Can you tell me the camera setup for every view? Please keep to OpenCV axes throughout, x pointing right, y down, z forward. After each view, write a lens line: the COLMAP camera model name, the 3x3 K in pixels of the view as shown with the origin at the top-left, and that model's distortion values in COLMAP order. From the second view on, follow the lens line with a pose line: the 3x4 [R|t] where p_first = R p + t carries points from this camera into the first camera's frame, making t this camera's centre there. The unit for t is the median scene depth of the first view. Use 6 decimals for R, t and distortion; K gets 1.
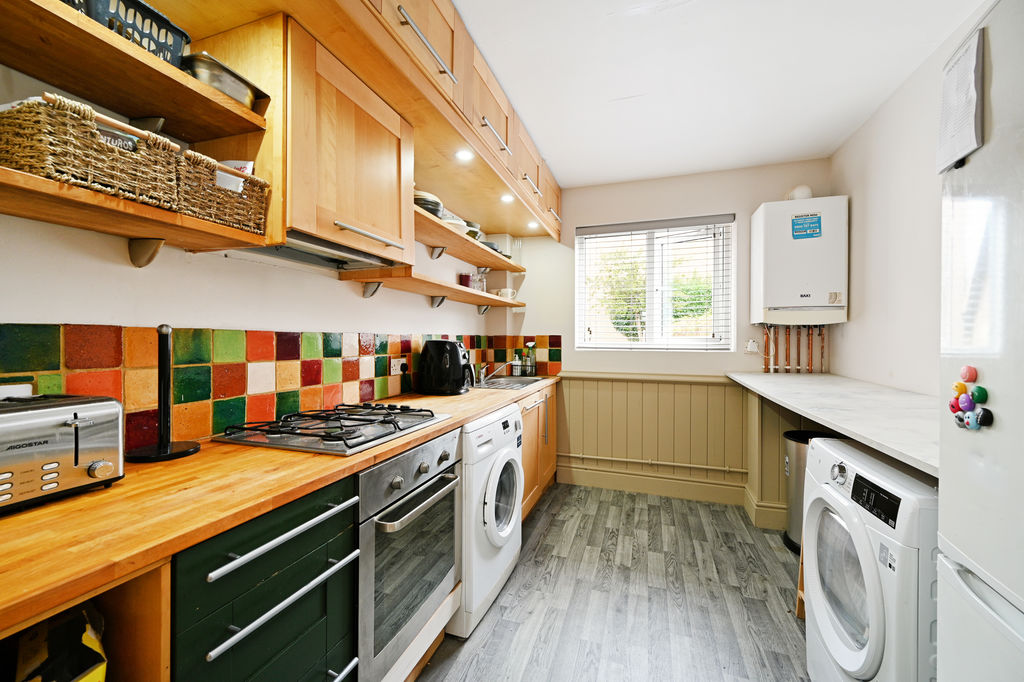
lens RADIAL K [[399.6, 0, 512.0], [0, 399.6, 341.0], [0, 0, 1]] dist [0.000211, 0.000122]
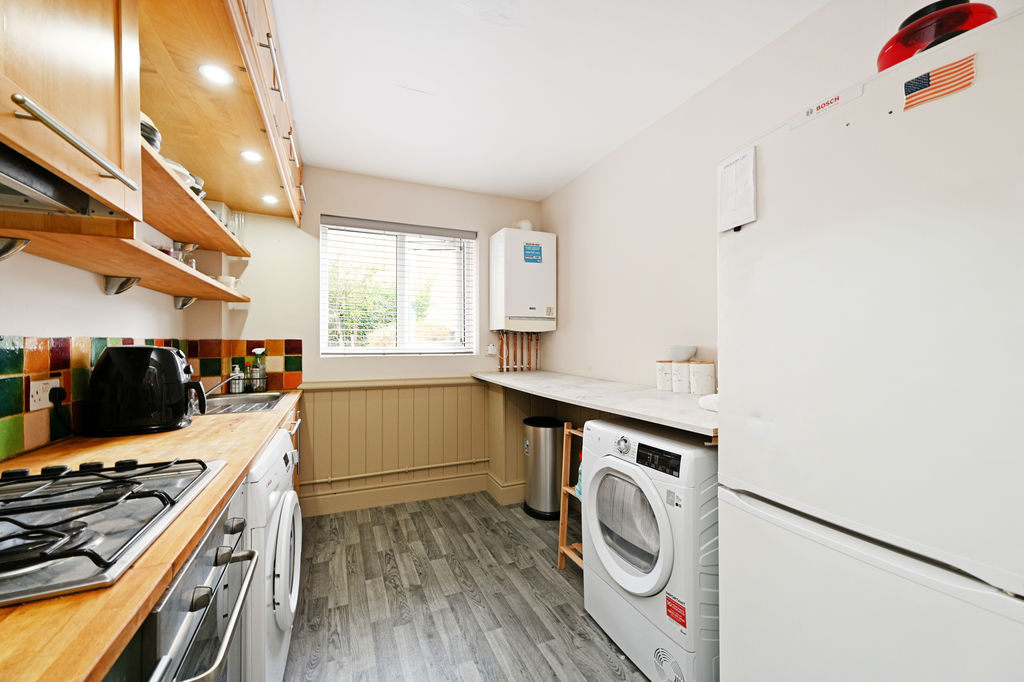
lens RADIAL K [[399.6, 0, 512.0], [0, 399.6, 341.0], [0, 0, 1]] dist [0.000211, 0.000122]
pose [[0.740344, 0.000997, 0.672228, -0.139622], [0.006792, 0.999937, -0.008962, -0.000893], [-0.672194, 0.011201, 0.740290, 0.113392]]
